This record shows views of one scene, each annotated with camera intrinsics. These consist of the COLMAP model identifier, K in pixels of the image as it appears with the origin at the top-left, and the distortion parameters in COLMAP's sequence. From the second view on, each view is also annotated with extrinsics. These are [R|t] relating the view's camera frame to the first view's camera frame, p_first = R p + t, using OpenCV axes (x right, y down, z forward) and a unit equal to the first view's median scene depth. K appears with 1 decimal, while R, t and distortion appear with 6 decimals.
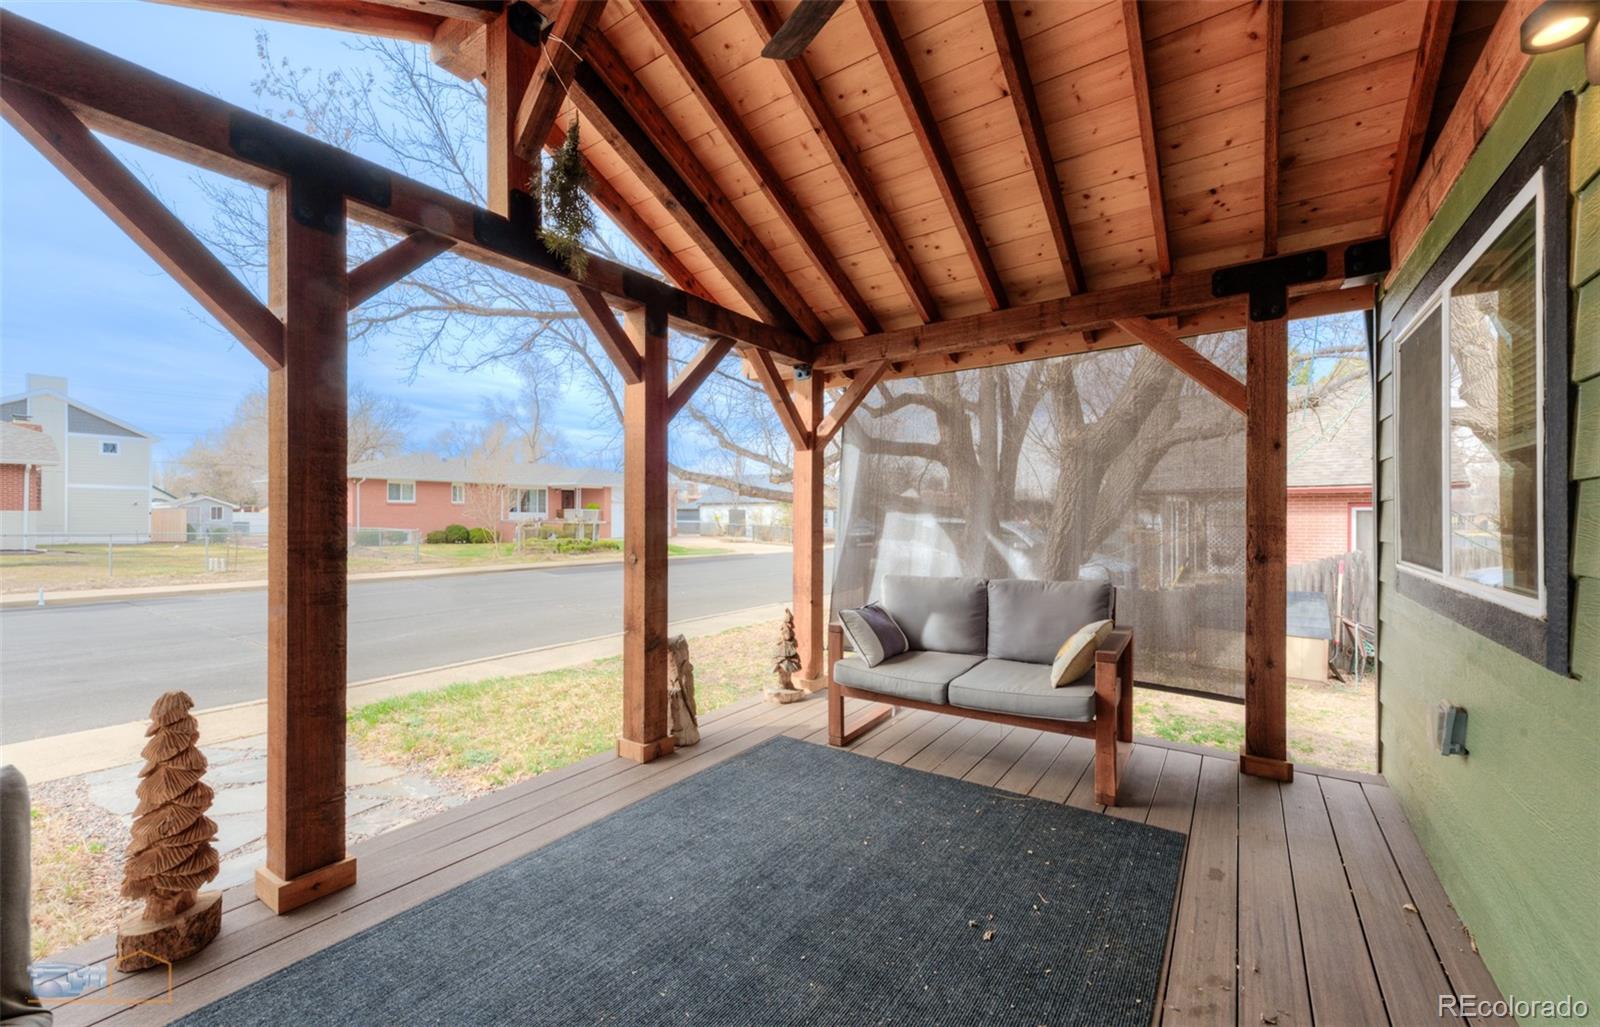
lens RADIAL K [[630.1, 0, 800.5], [0, 630.1, 512.6], [0, 0, 1]] dist [0.011010, -0.005298]
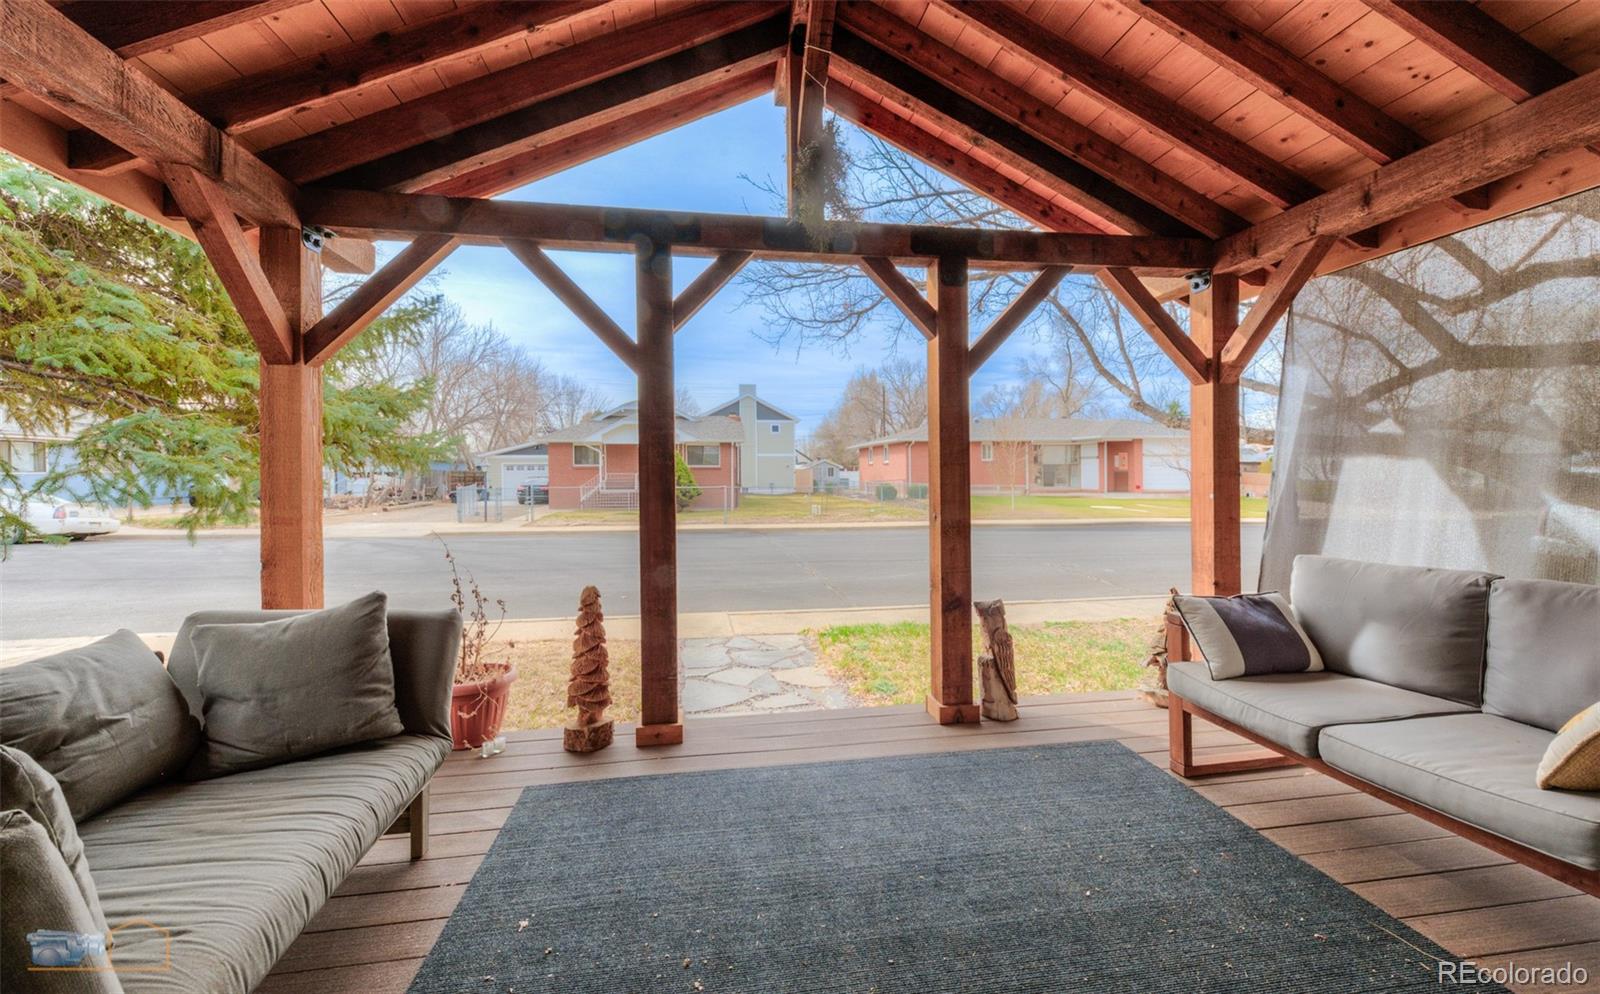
lens RADIAL K [[640.0, 0, 797.8], [0, 640.0, 474.1], [0, 0, 1]] dist [0.001579, -0.000196]
pose [[0.689958, -0.007592, -0.723809, 0.300443], [0.014319, 0.999892, 0.003162, 0.001275], [0.723707, -0.012546, 0.689993, 0.145621]]
